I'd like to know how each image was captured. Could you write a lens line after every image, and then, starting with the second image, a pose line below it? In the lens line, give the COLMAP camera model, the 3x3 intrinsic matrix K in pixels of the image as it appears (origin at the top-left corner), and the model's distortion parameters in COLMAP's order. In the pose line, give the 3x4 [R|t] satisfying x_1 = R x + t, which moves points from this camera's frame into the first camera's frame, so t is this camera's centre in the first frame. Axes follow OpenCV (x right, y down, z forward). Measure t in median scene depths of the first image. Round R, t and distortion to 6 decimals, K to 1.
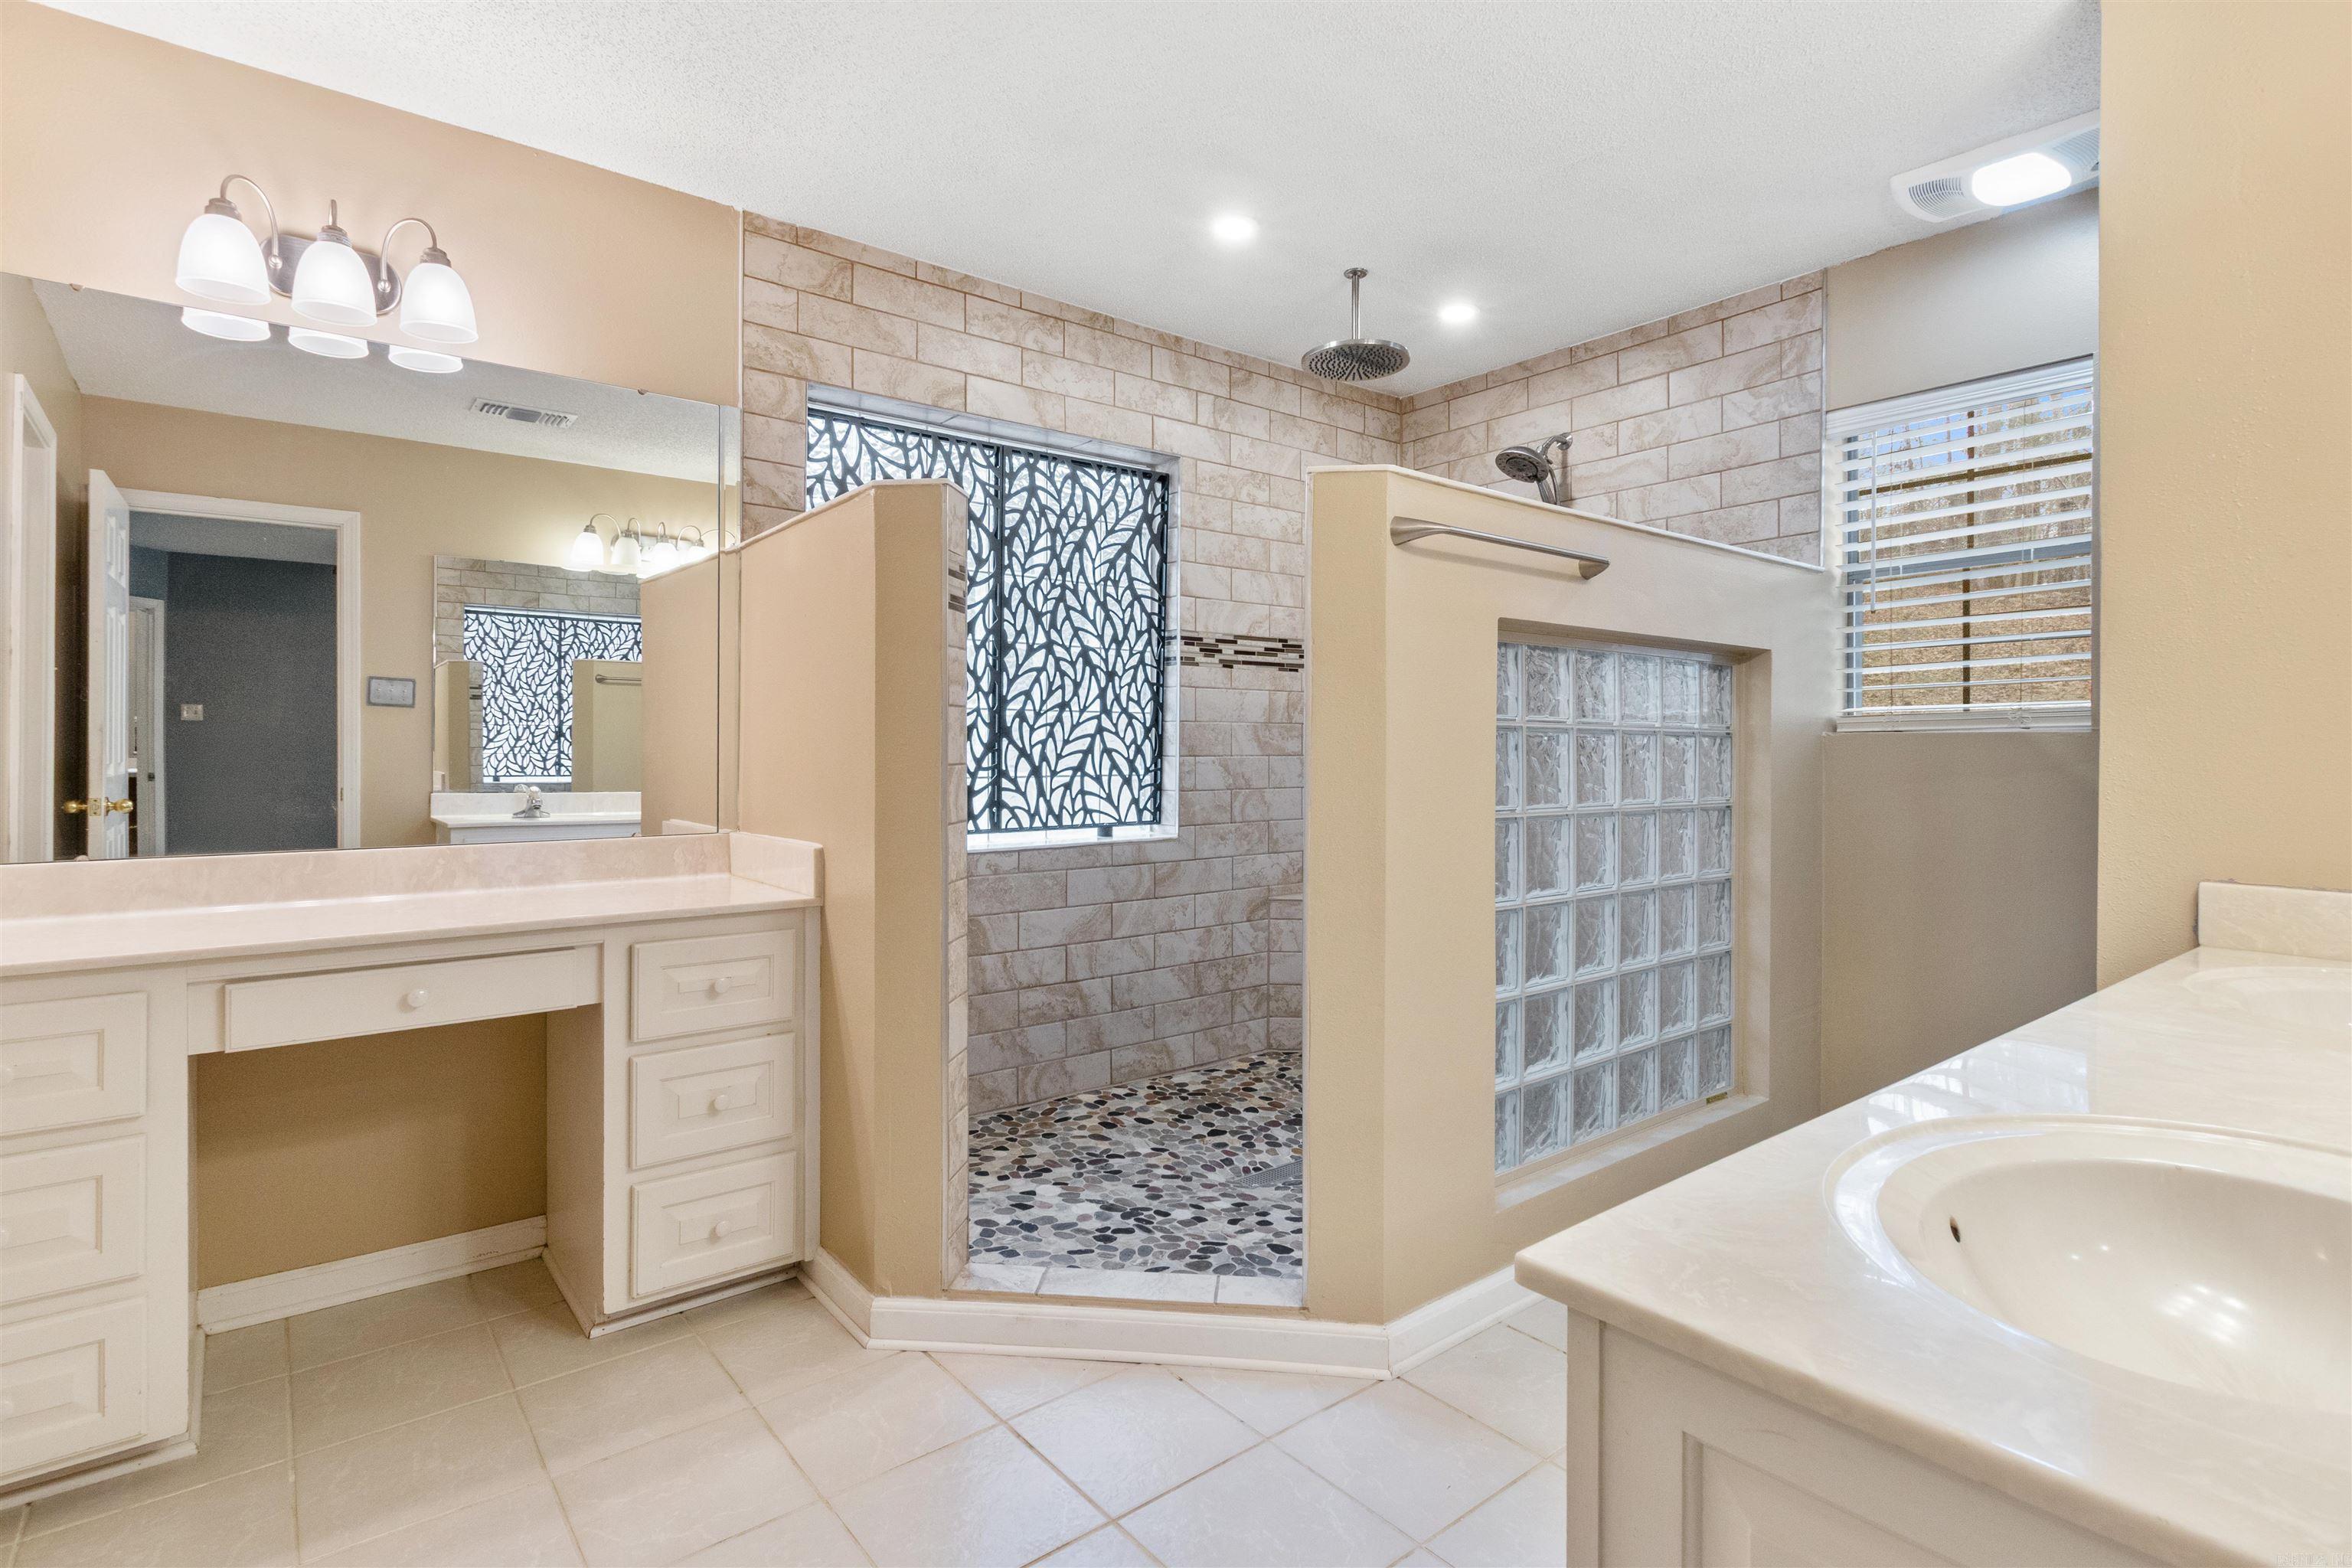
lens RADIAL K [[1084.4, 0, 1162.1], [0, 1084.4, 770.9], [0, 0, 1]] dist [0.003937, -0.001513]
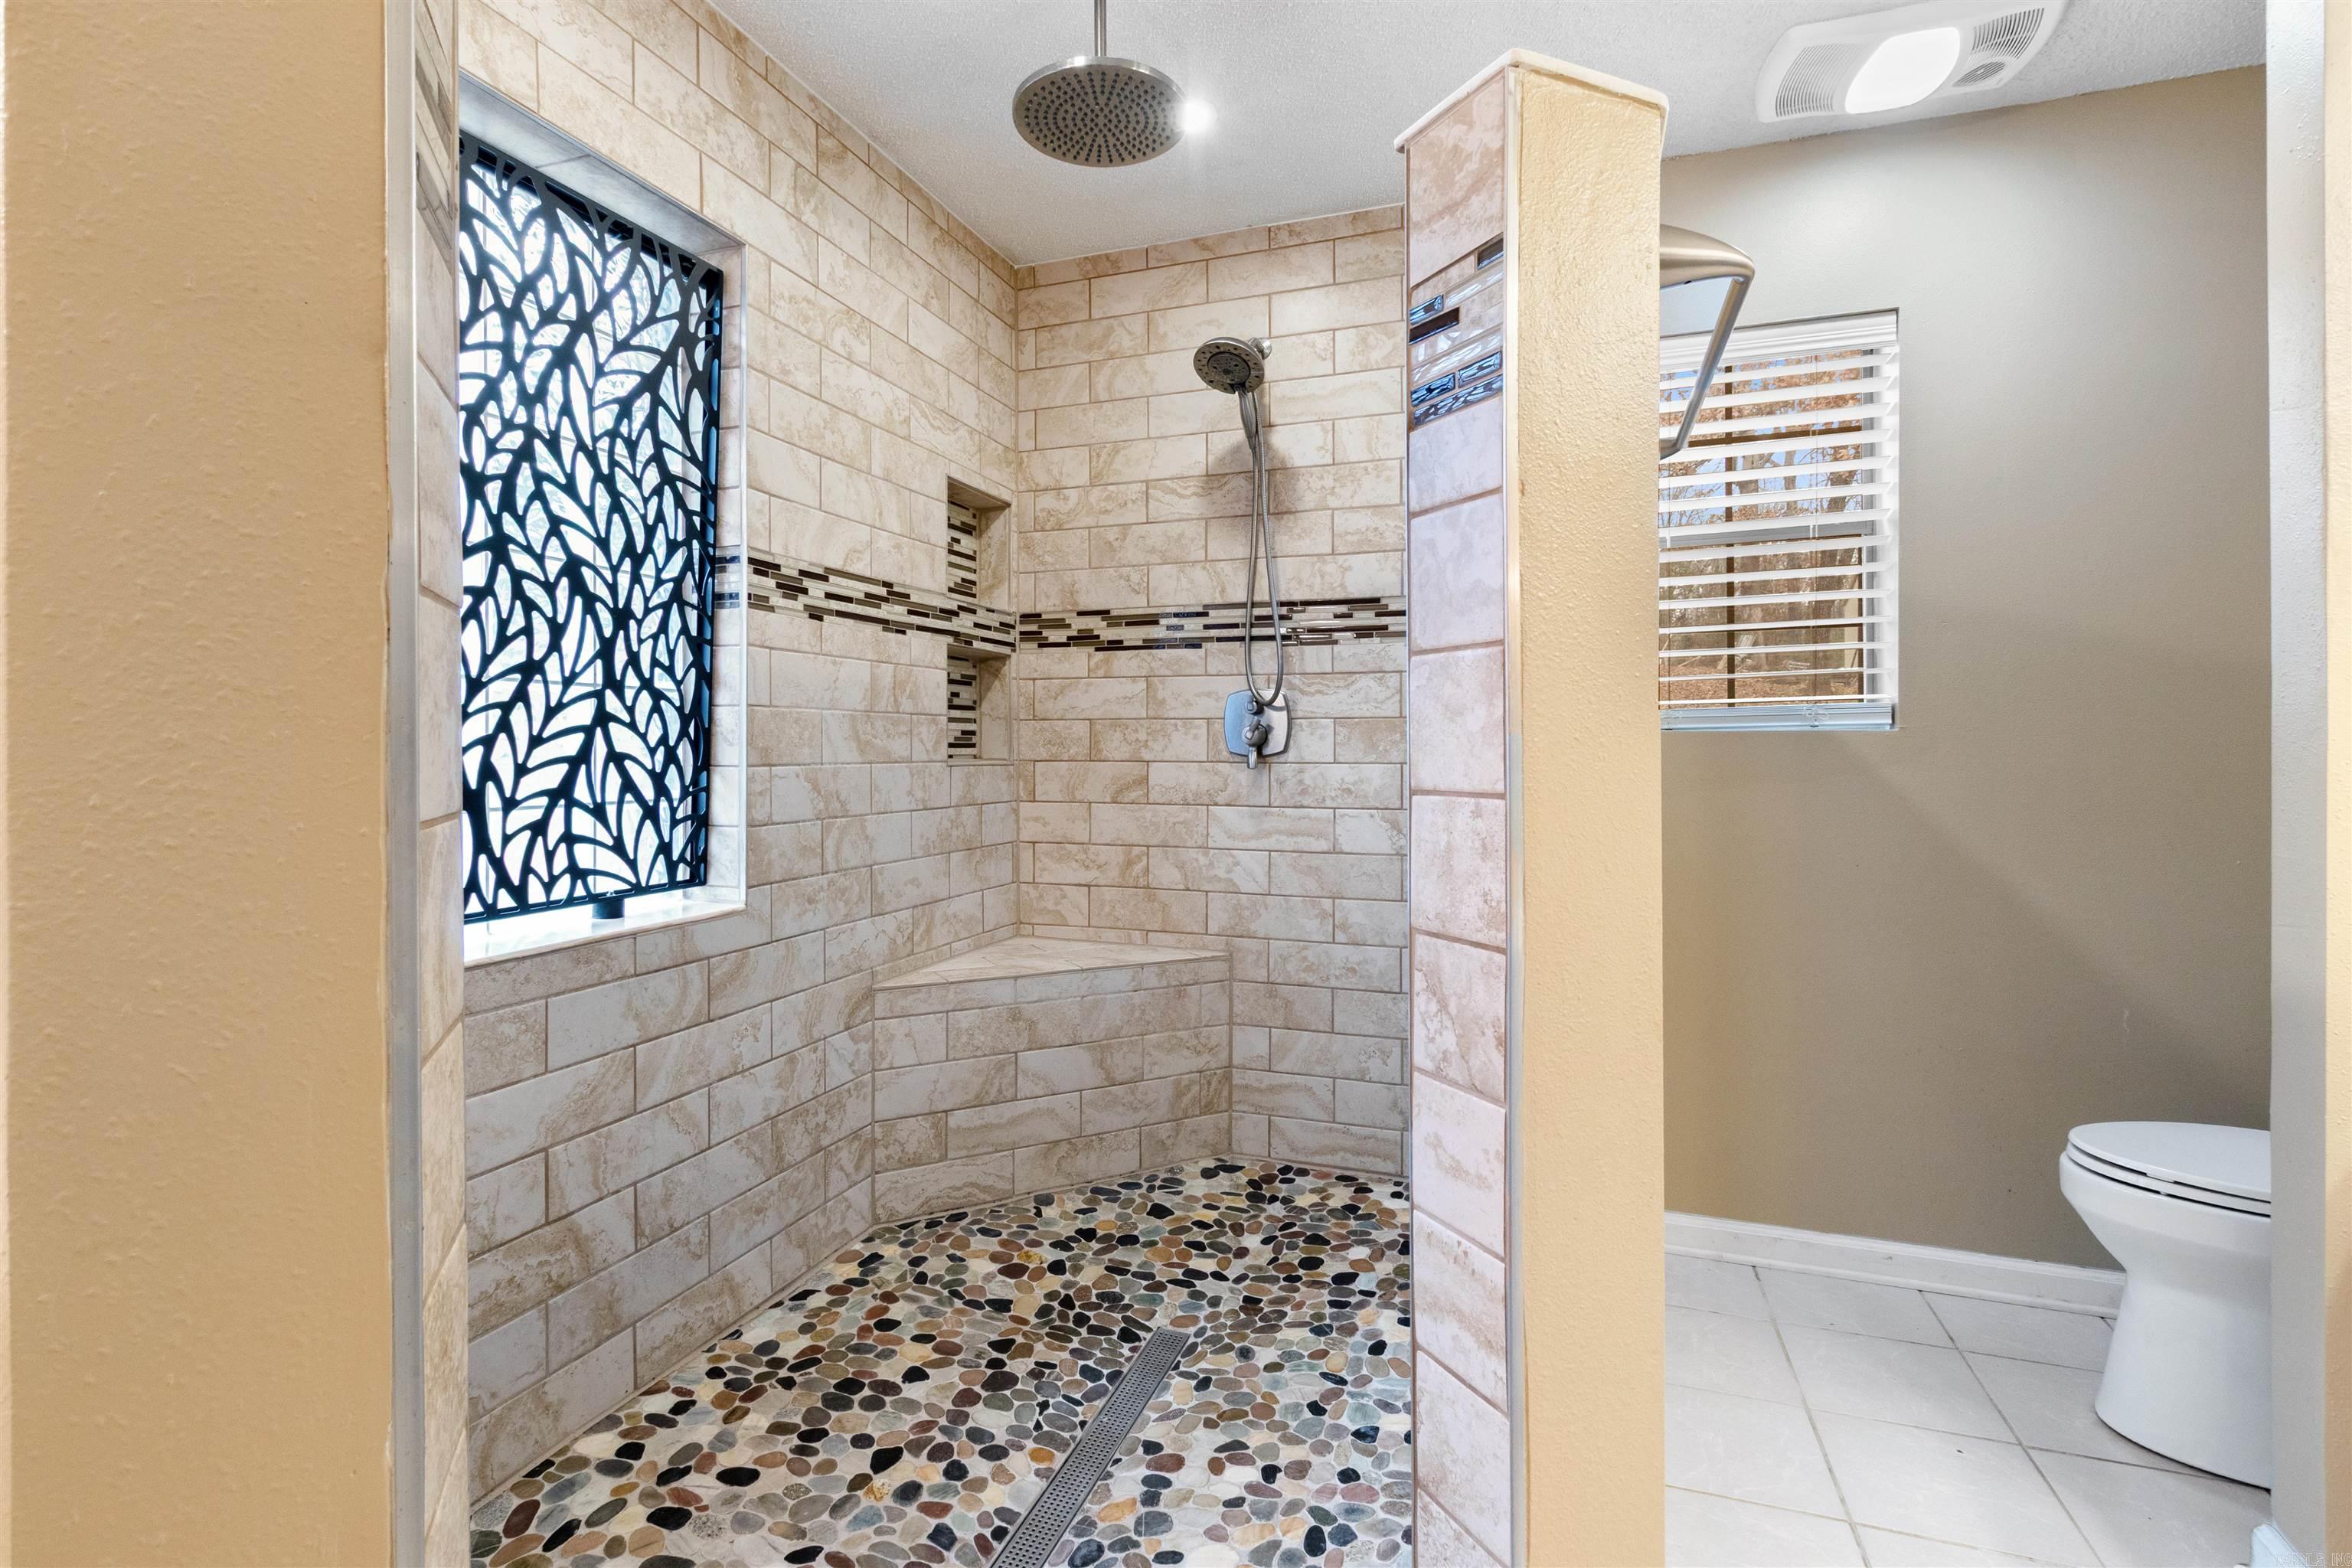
lens RADIAL K [[1084.4, 0, 1133.8], [0, 1084.4, 759.8], [0, 0, 1]] dist [0.003937, -0.001513]
pose [[0.855982, -0.008471, 0.516936, -0.107987], [0.014151, 0.999875, -0.007047, -0.010246], [-0.516812, 0.013347, 0.855995, 0.411271]]
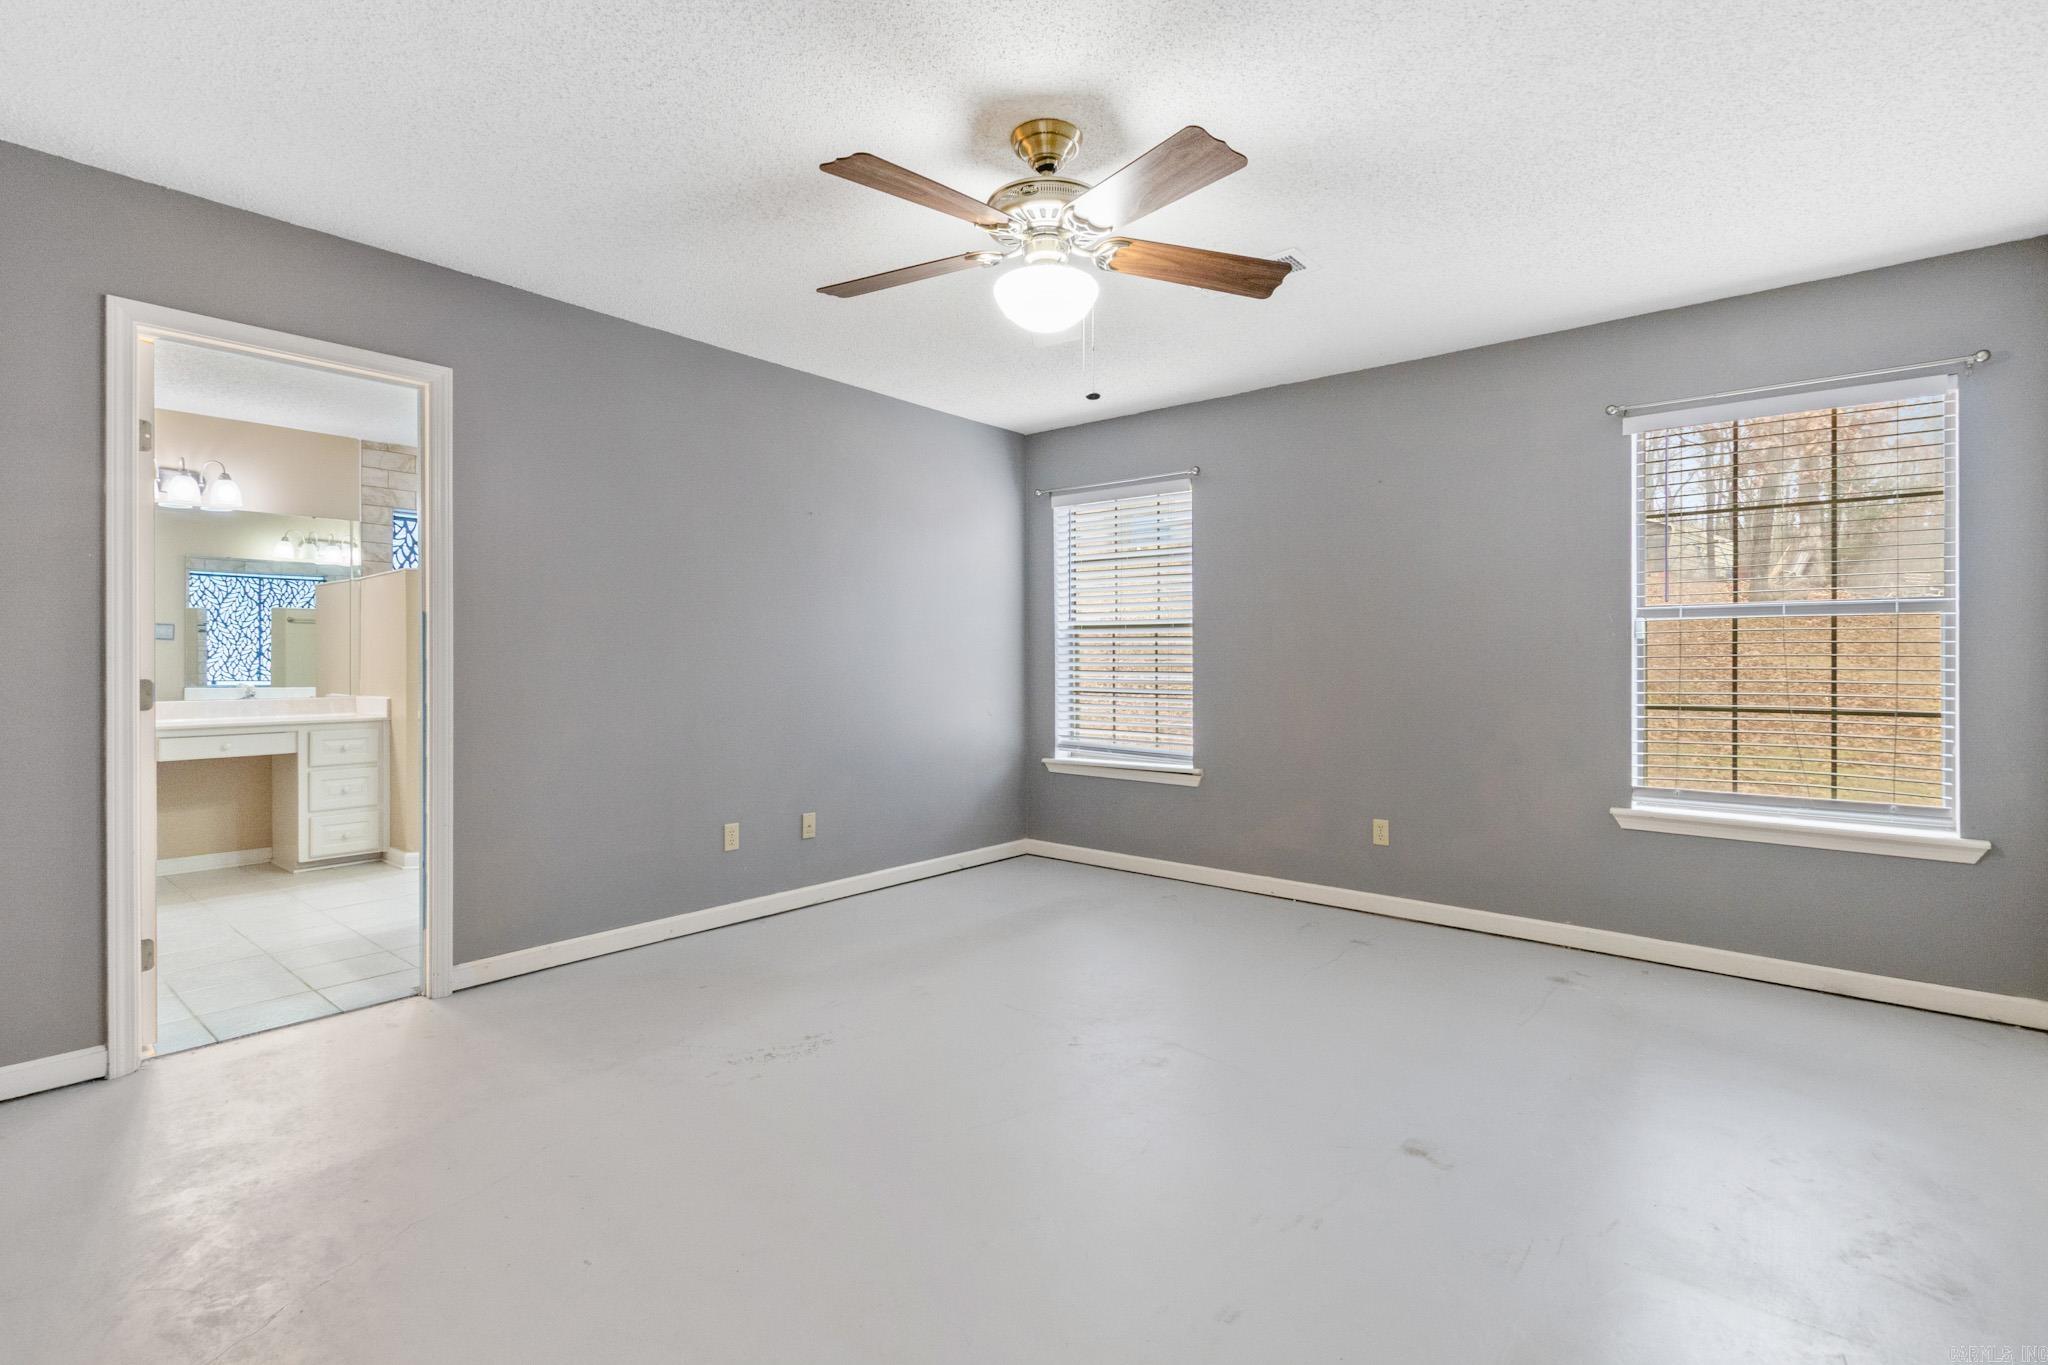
lens RADIAL K [[944.3, 0, 1043.3], [0, 944.3, 668.3], [0, 0, 1]] dist [0.003937, -0.001513]
pose [[0.980113, -0.009082, 0.198231, 0.663835], [0.011177, 0.999893, -0.009450, 0.030432], [-0.198124, 0.011478, 0.980110, -1.327727]]
